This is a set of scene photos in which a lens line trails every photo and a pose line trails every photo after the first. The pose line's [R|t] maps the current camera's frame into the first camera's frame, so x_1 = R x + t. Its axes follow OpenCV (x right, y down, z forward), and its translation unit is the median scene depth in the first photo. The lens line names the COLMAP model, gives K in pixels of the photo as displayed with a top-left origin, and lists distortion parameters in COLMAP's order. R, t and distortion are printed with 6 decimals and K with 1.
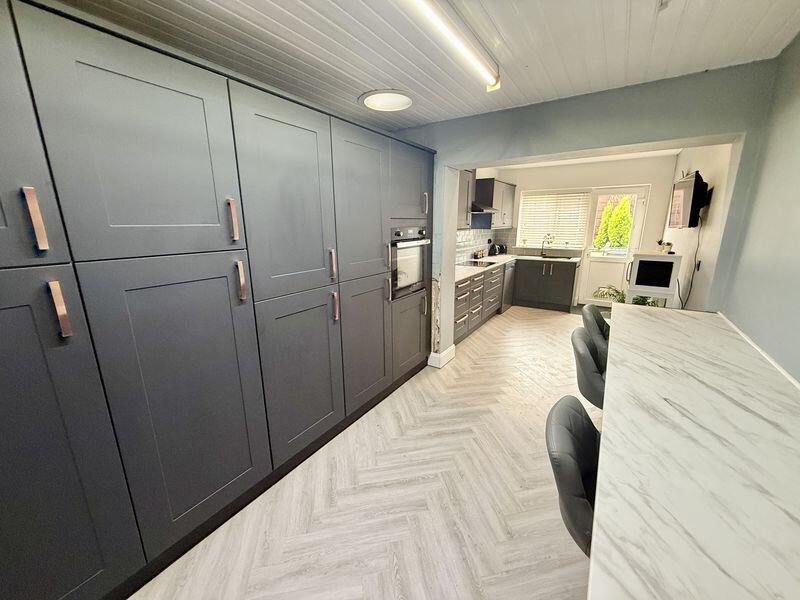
lens RADIAL K [[317.7, 0, 401.4], [0, 317.7, 296.9], [0, 0, 1]] dist [-0.001712, -0.000743]
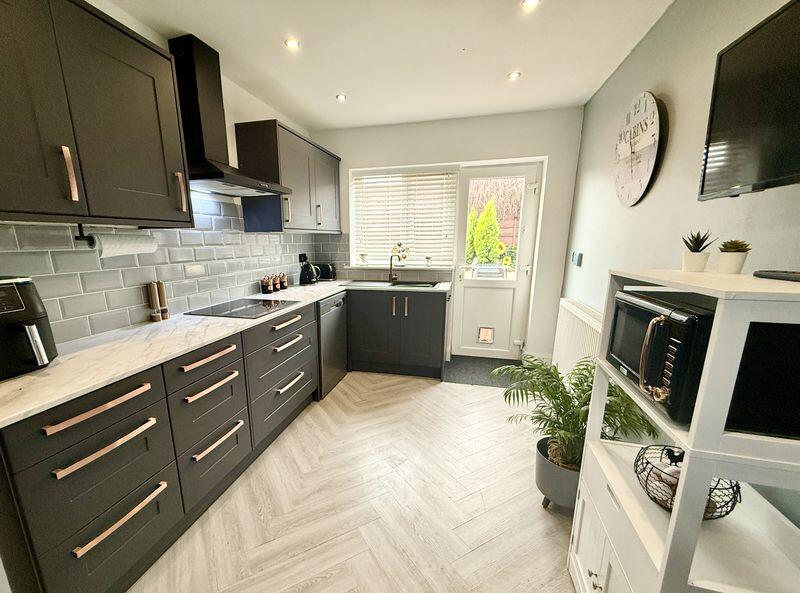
lens RADIAL K [[317.7, 0, 385.9], [0, 317.7, 313.8], [0, 0, 1]] dist [-0.001712, -0.000743]
pose [[0.942391, -0.071765, 0.326724, 0.248594], [0.075303, 0.997159, 0.001827, -0.074129], [-0.325927, 0.022882, 0.945118, 0.473338]]
